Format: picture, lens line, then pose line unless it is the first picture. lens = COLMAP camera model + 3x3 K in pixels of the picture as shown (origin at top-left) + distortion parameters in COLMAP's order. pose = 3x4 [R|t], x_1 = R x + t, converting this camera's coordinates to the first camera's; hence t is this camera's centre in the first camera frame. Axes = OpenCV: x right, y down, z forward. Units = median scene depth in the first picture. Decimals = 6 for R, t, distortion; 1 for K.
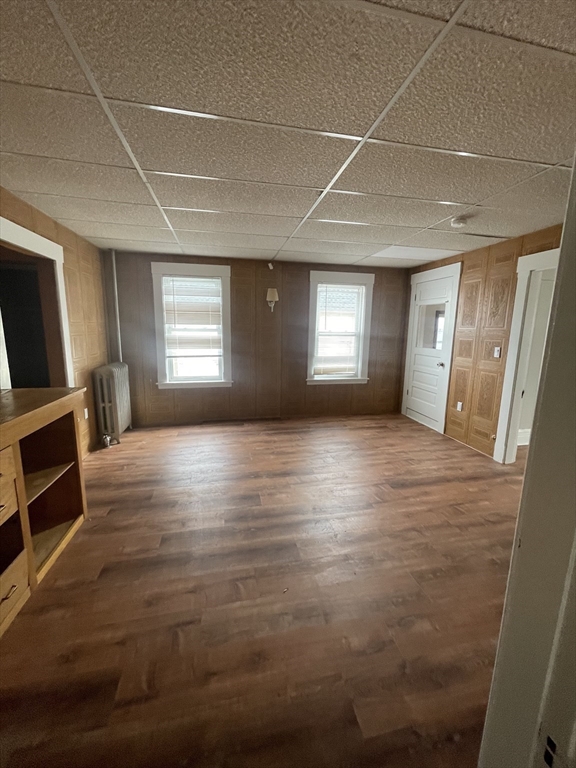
lens RADIAL K [[309.2, 0, 288.6], [0, 309.2, 383.5], [0, 0, 1]] dist [-0.003630, 0.000290]
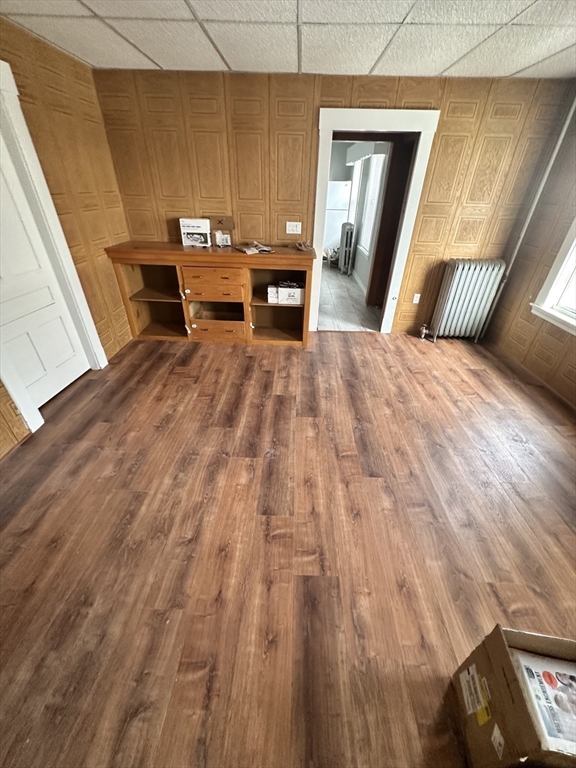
lens RADIAL K [[306.2, 0, 289.2], [0, 306.2, 387.1], [0, 0, 1]] dist [-0.002037, -0.000357]
pose [[-0.243947, 0.512128, -0.823538, 0.605237], [-0.198285, 0.804914, 0.559282, -0.201017], [0.949301, 0.299730, -0.094809, 0.934843]]
